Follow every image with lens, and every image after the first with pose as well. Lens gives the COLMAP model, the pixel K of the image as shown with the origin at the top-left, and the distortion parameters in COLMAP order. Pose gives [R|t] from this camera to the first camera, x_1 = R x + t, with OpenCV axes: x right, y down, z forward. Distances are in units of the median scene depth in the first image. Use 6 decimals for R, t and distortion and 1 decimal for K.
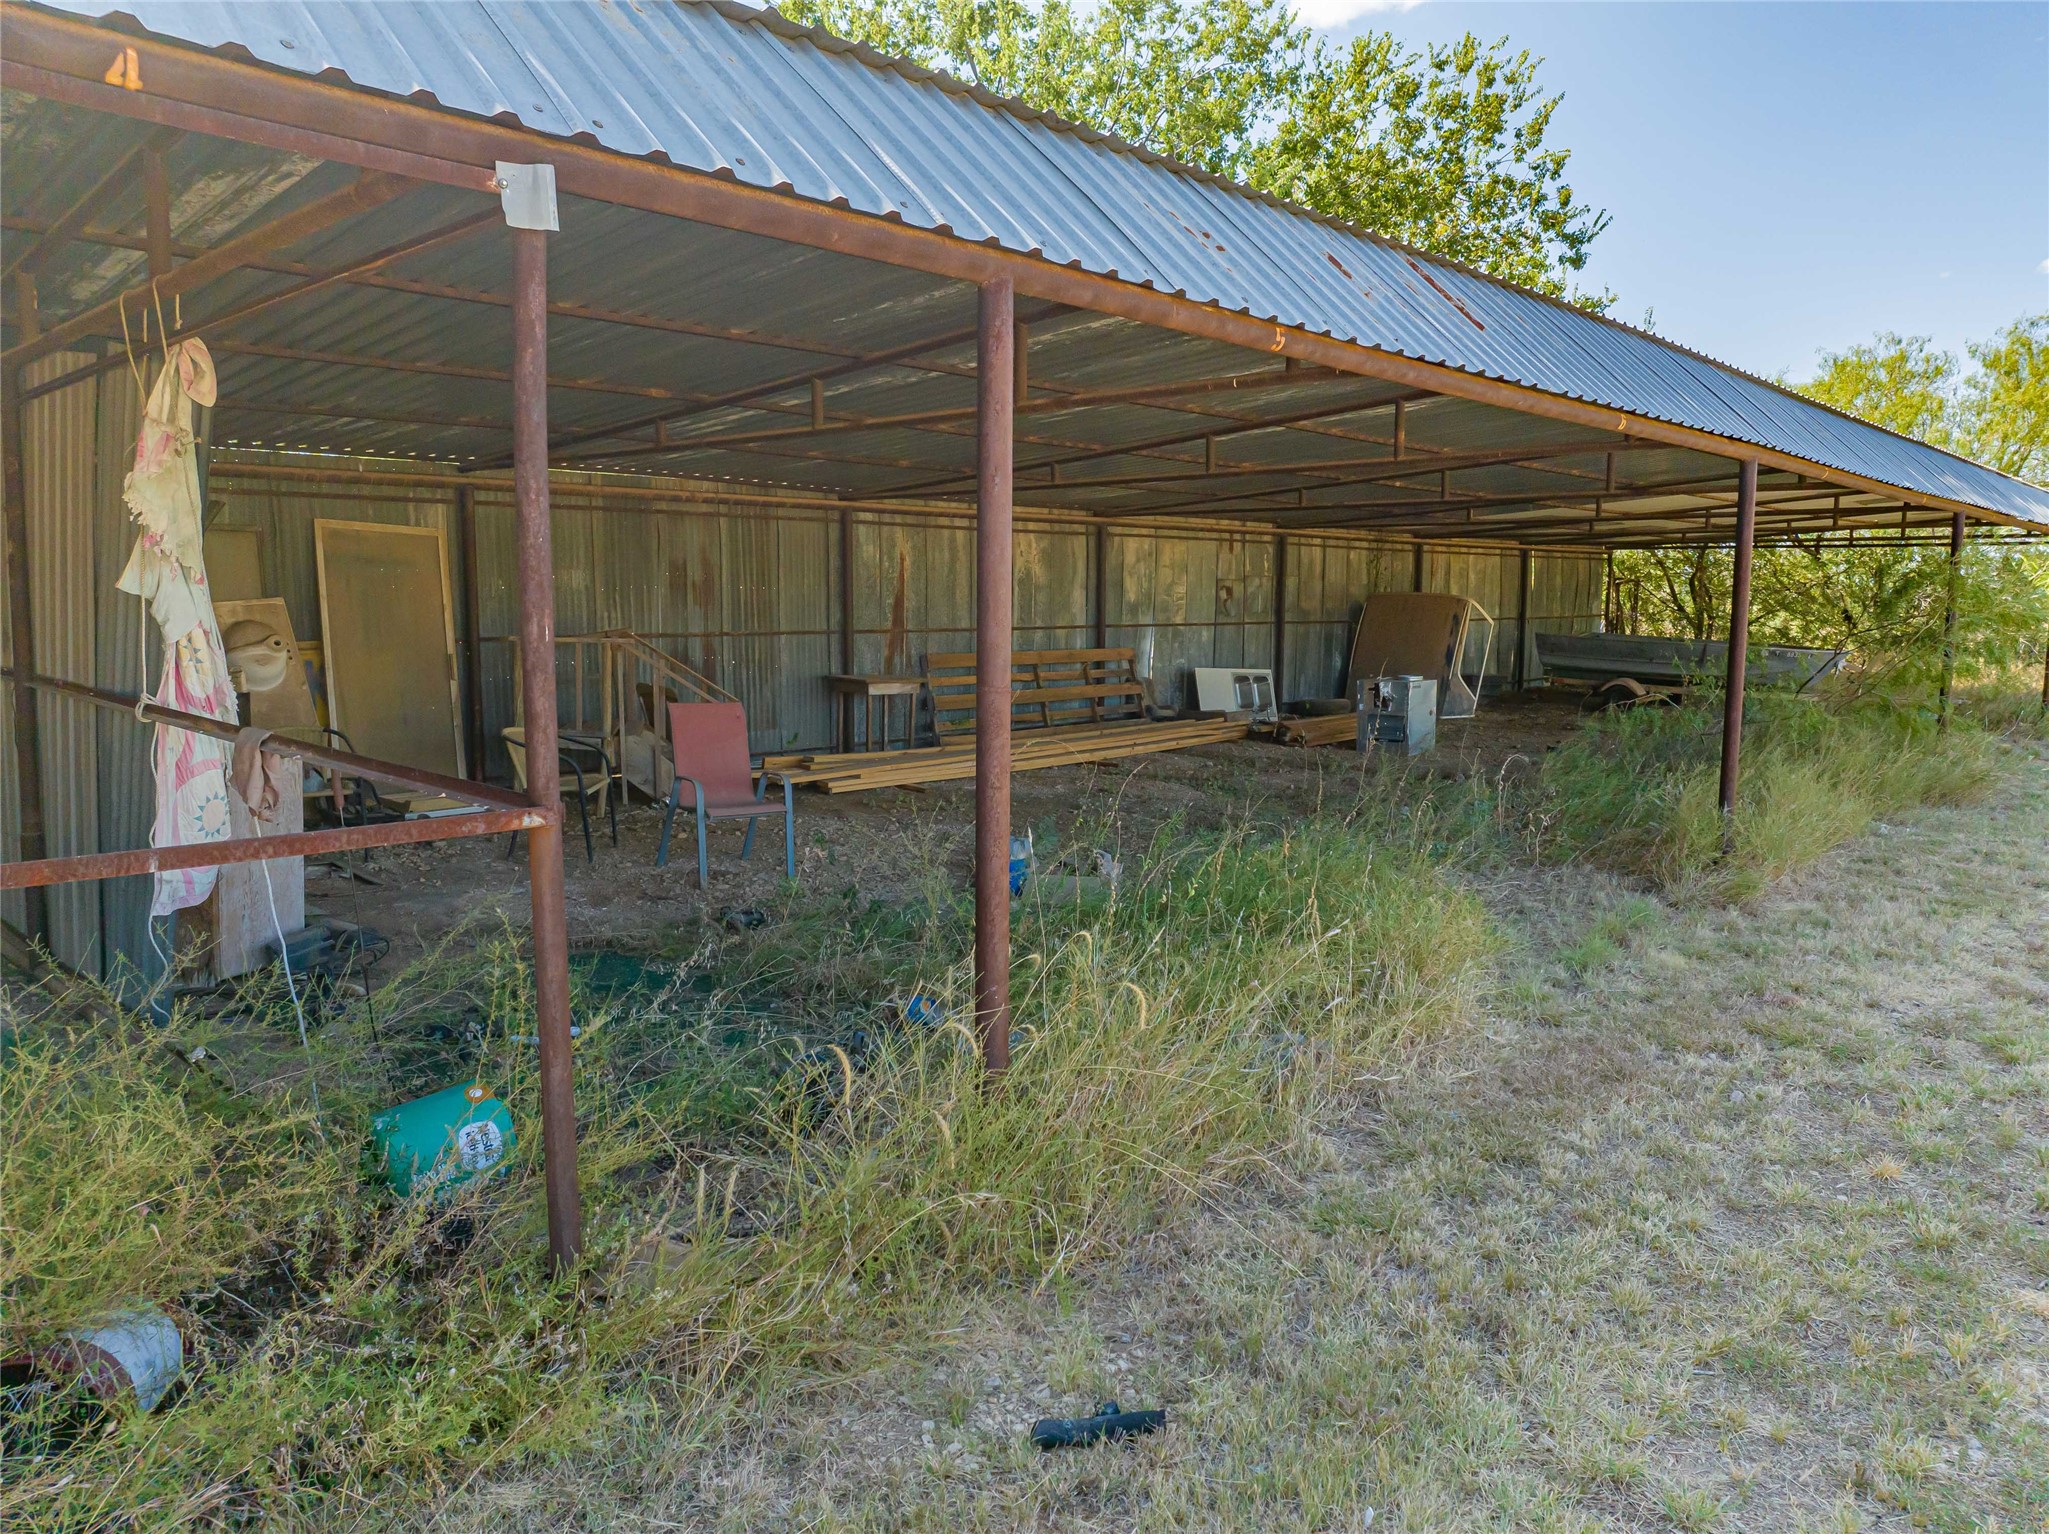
lens RADIAL K [[1440.0, 0, 1018.9], [0, 1440.0, 766.4], [0, 0, 1]] dist [-0.050681, 0.021556]
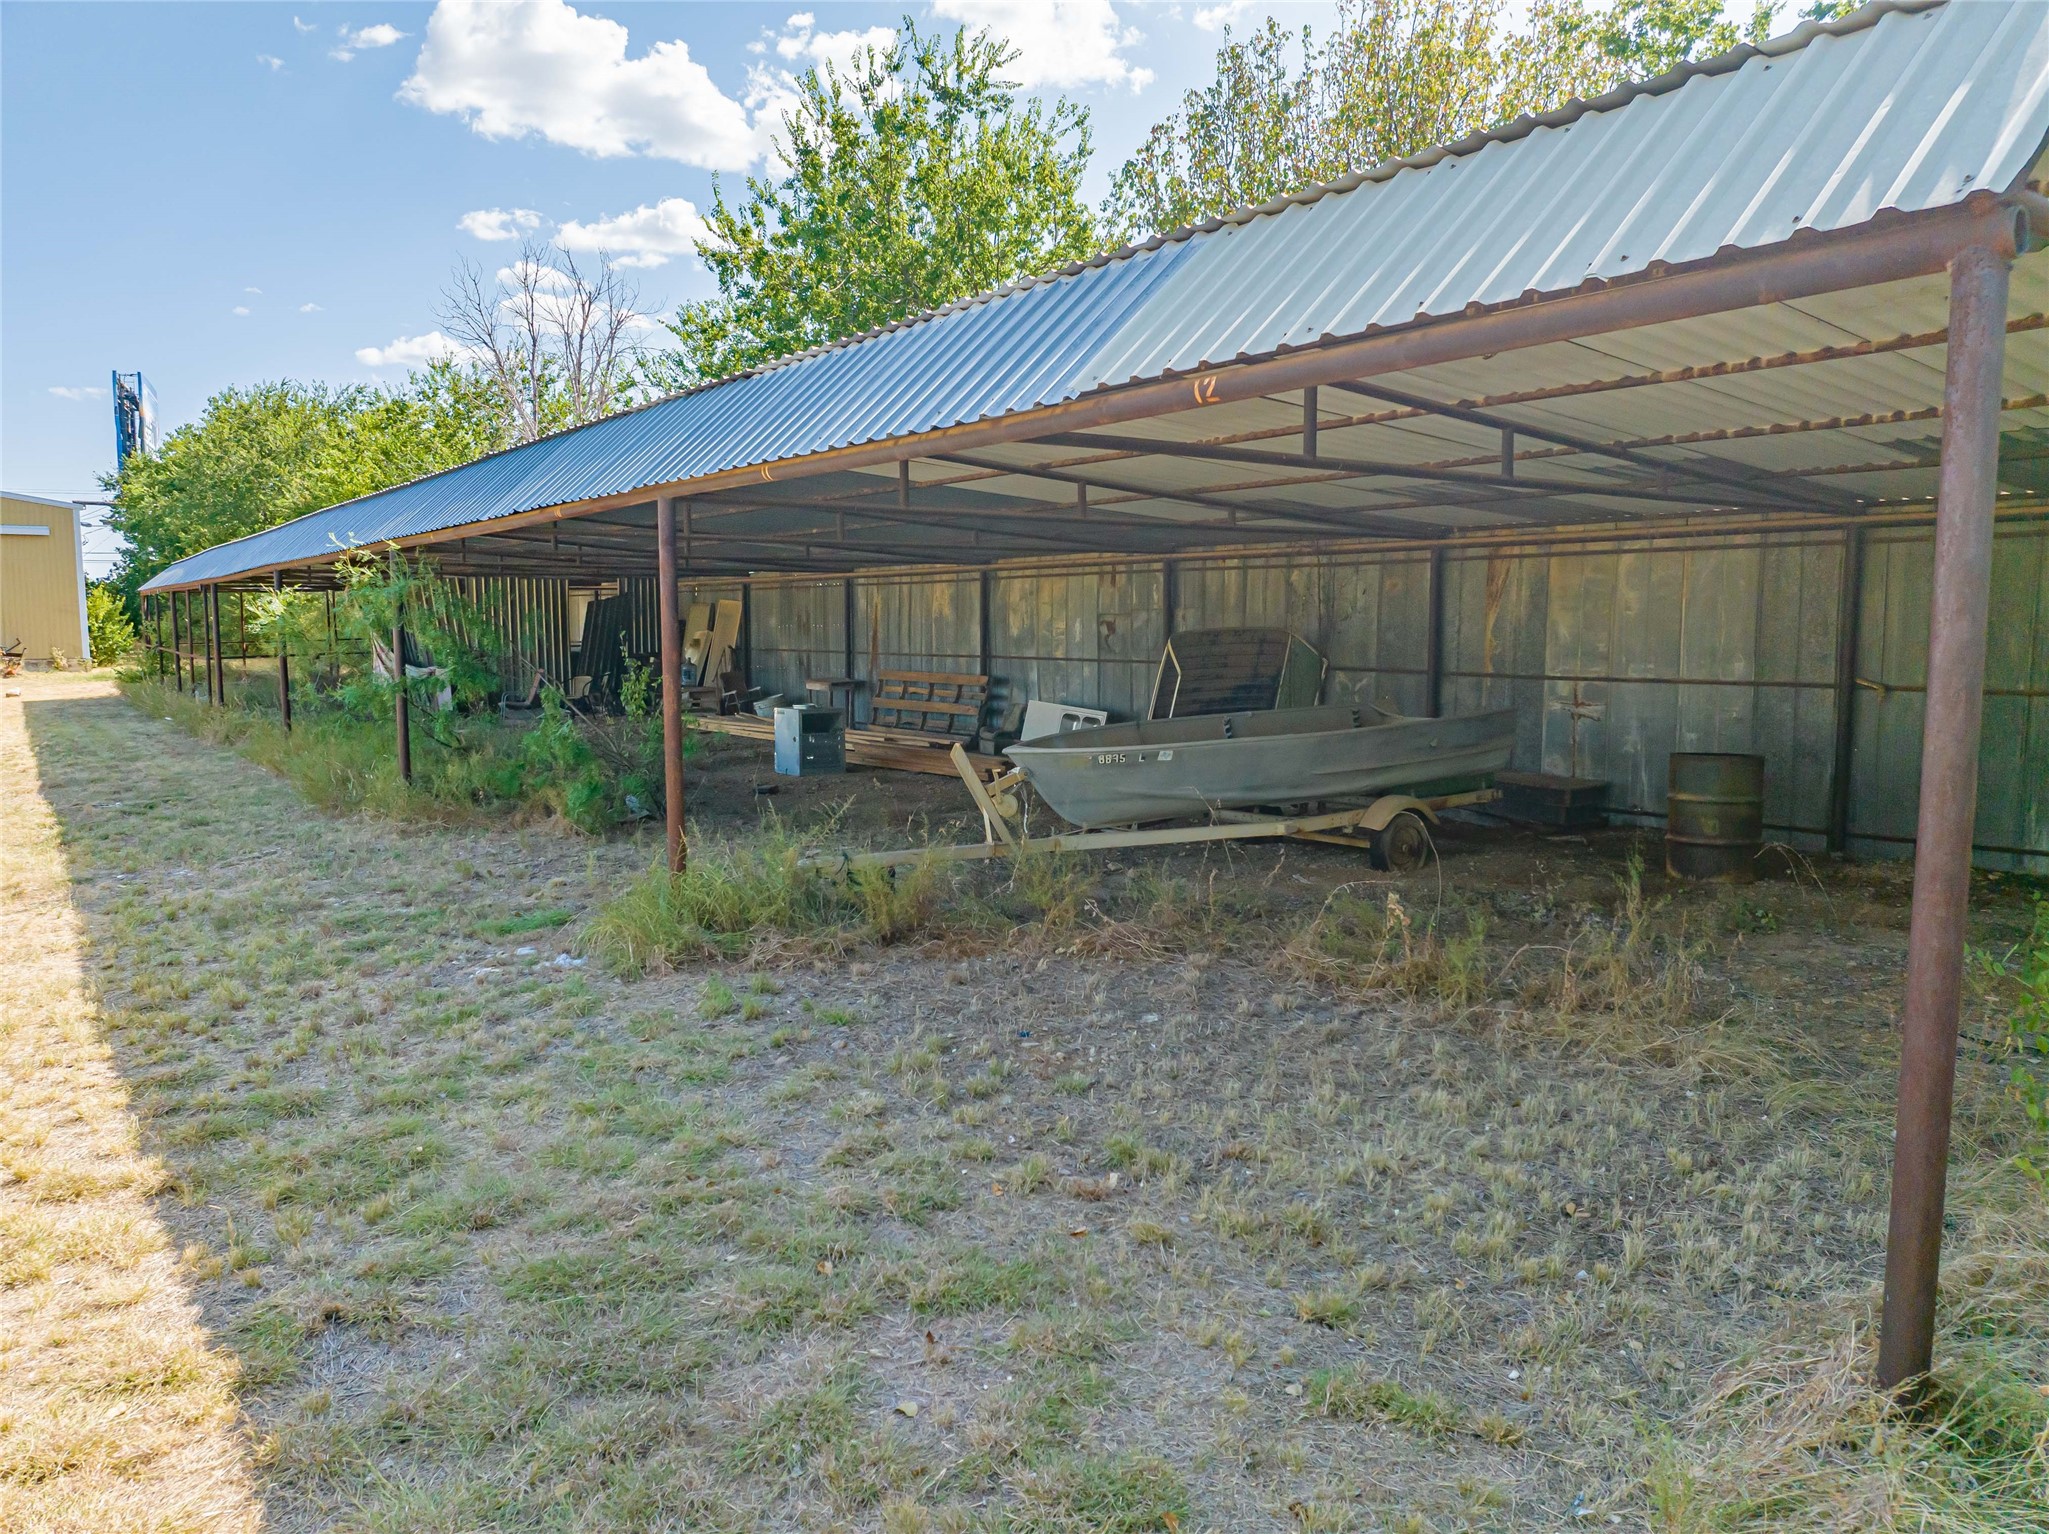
lens RADIAL K [[1440.0, 0, 1046.8], [0, 1440.0, 750.9], [0, 0, 1]] dist [-0.050681, 0.021556]
pose [[-0.163753, 0.078143, -0.983402, 1.178834], [-0.123327, 0.987416, 0.098998, -0.140029], [0.978762, 0.137491, -0.152055, 1.203931]]
